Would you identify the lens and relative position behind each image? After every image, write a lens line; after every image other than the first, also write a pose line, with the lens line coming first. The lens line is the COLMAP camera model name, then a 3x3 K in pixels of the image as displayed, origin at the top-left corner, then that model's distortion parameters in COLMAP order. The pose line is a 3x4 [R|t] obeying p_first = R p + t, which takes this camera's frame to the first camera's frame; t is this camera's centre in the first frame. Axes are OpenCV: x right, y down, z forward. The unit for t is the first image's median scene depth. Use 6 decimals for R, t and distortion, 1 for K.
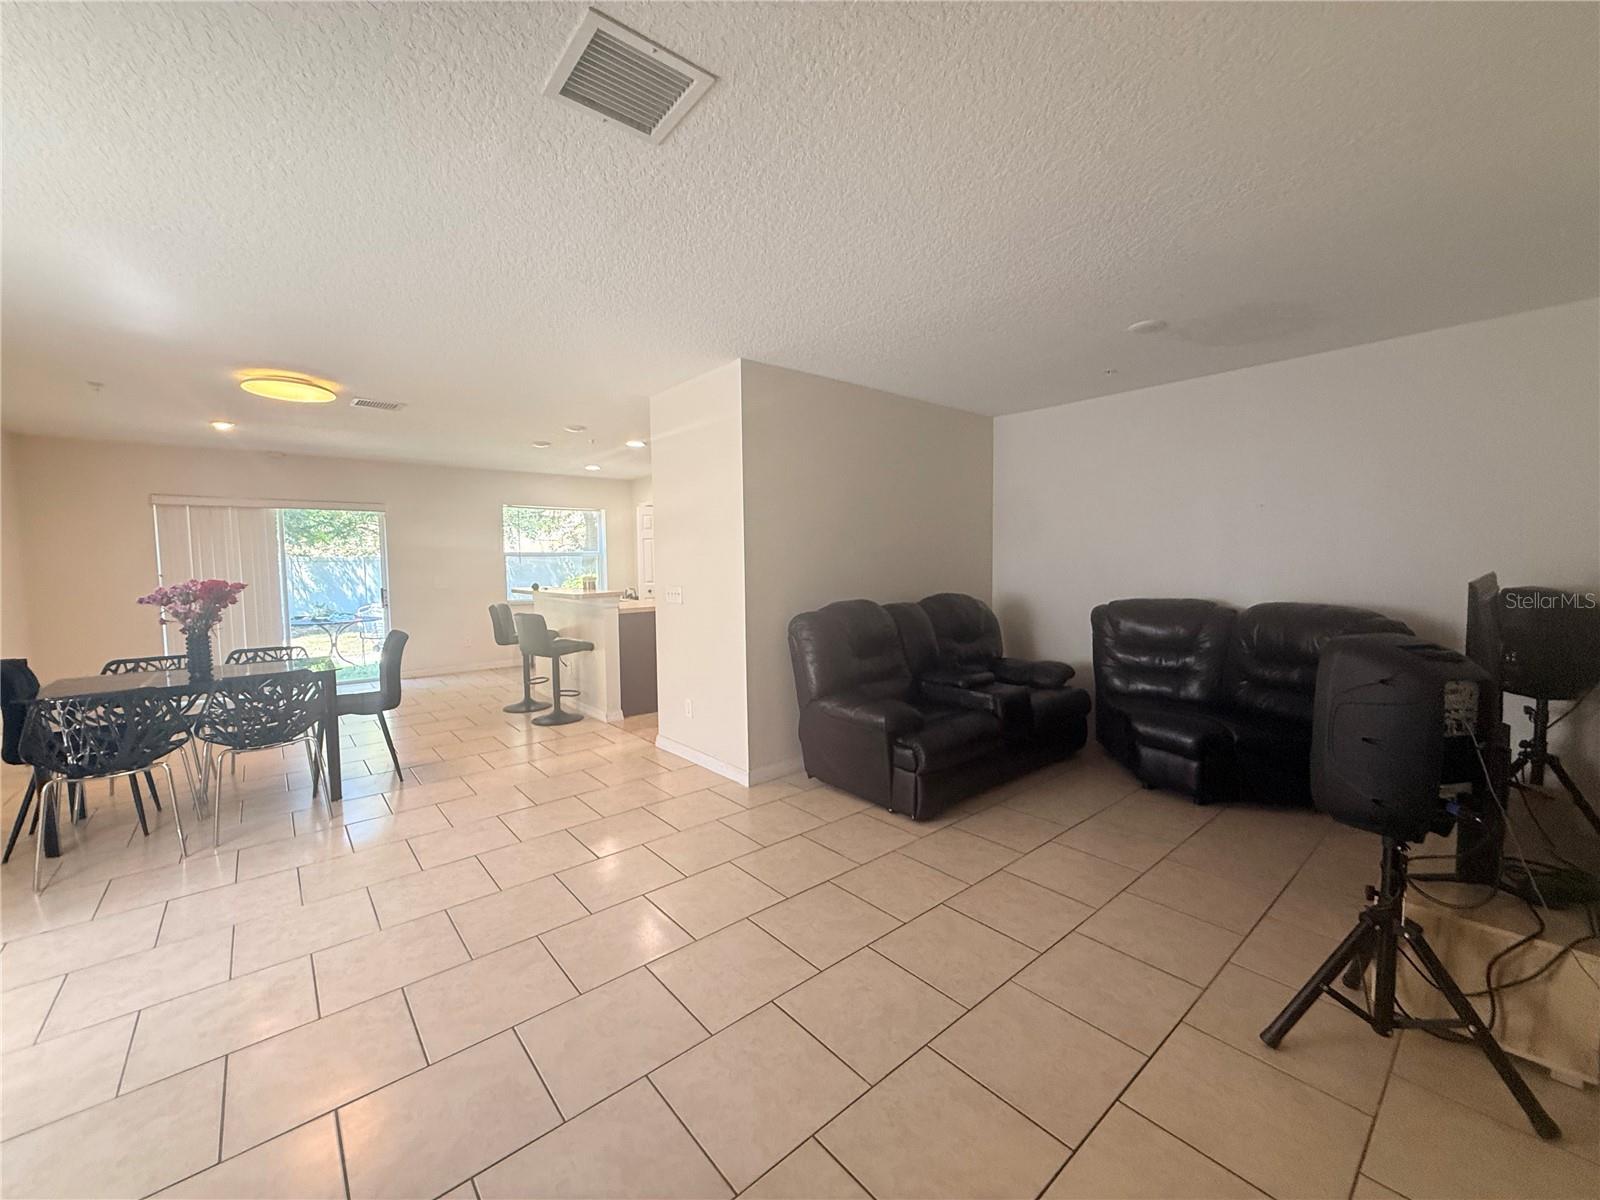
lens RADIAL K [[637.1, 0, 795.1], [0, 637.1, 598.7], [0, 0, 1]] dist [-0.000089, 0.000291]
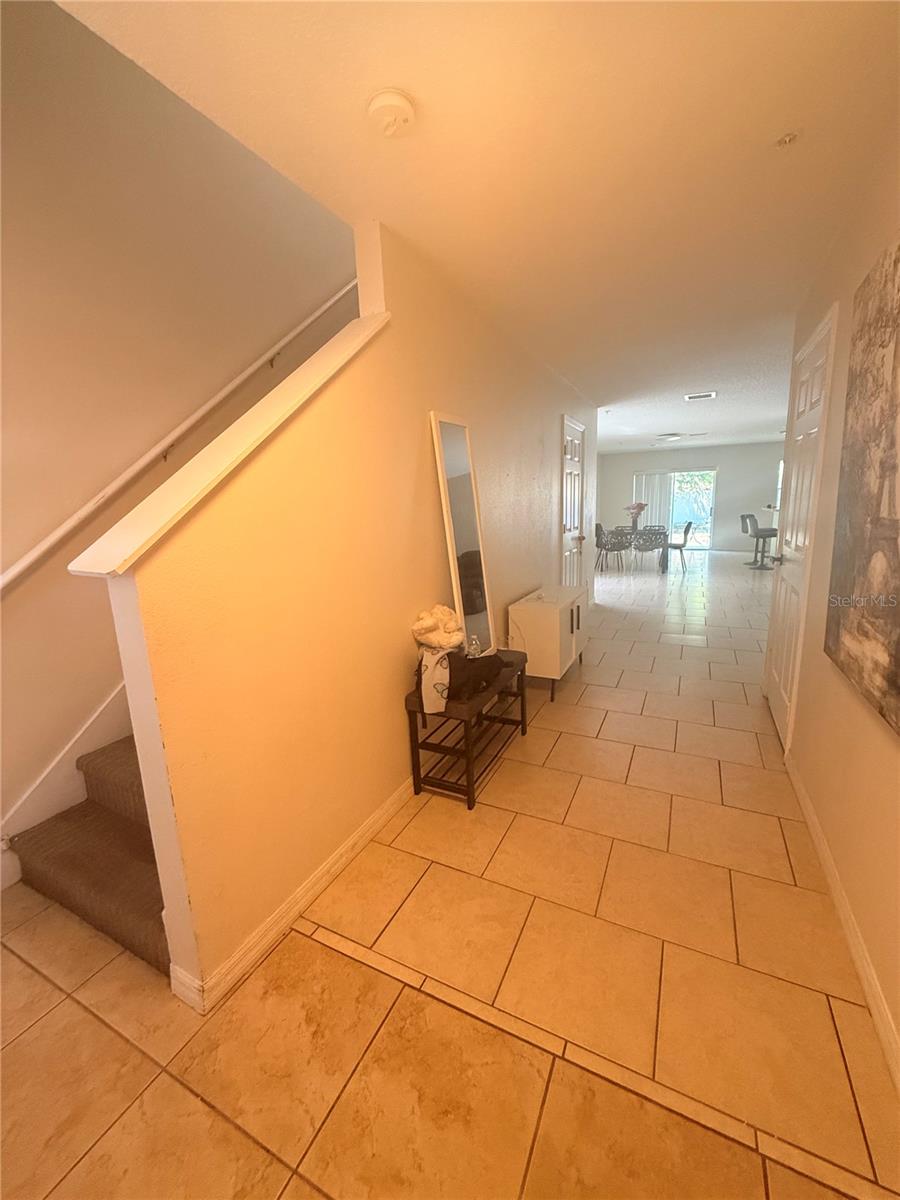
lens RADIAL K [[477.8, 0, 451.5], [0, 477.8, 596.7], [0, 0, 1]] dist [-0.000089, 0.000291]
pose [[0.400993, 0.170593, -0.900057, 1.015531], [-0.025365, 0.984199, 0.175240, 0.041262], [0.915730, -0.047440, 0.398984, -0.913584]]
